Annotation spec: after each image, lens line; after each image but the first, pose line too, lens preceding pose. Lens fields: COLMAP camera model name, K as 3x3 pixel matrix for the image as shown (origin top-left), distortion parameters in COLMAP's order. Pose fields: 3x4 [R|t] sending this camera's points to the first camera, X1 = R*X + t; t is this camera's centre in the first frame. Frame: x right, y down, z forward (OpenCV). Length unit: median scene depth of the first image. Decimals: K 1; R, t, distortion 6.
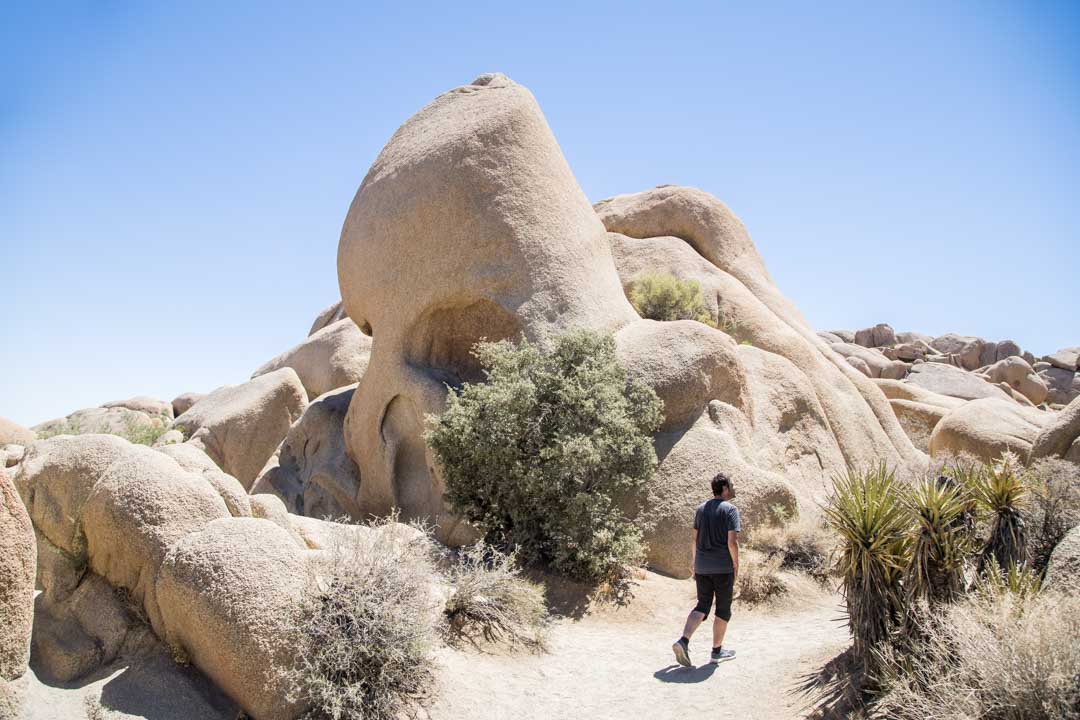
lens RADIAL K [[875.3, 0, 539.2], [0, 875.3, 356.3], [0, 0, 1]] dist [-0.059889, -0.002542]
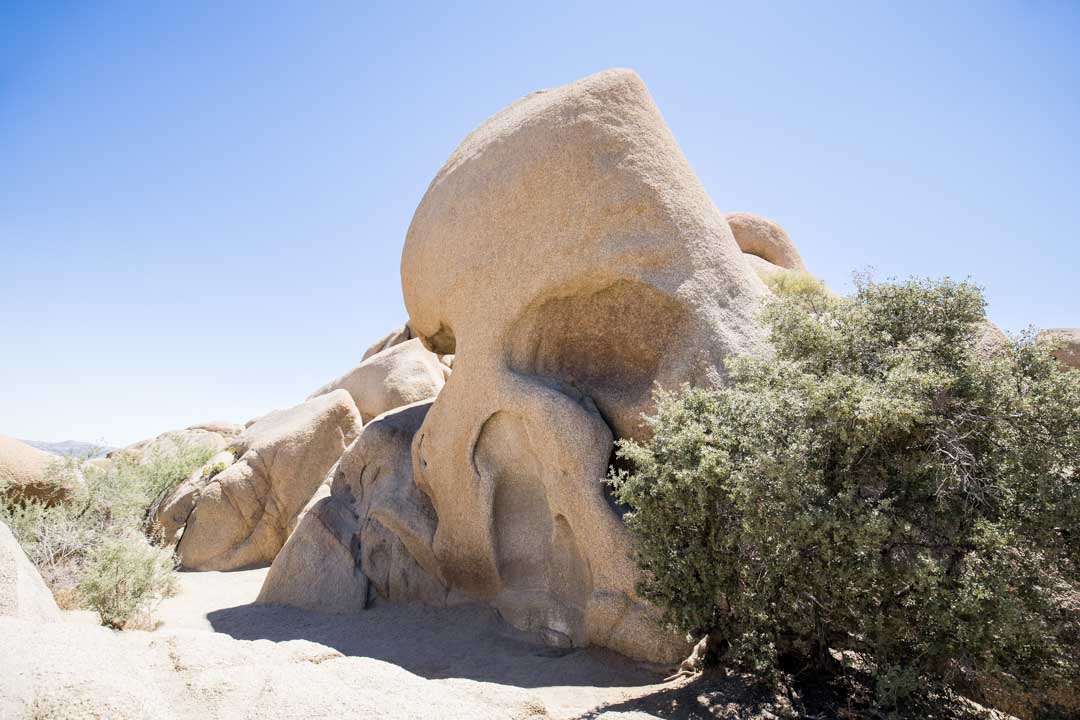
lens RADIAL K [[502.6, 0, 539.9], [0, 502.6, 363.9], [0, 0, 1]] dist [-0.013739, -0.000036]
pose [[0.994708, 0.001905, 0.102727, -0.162705], [0.004607, 0.997995, -0.063121, 0.029648], [-0.102642, 0.063260, 0.992705, 0.539699]]
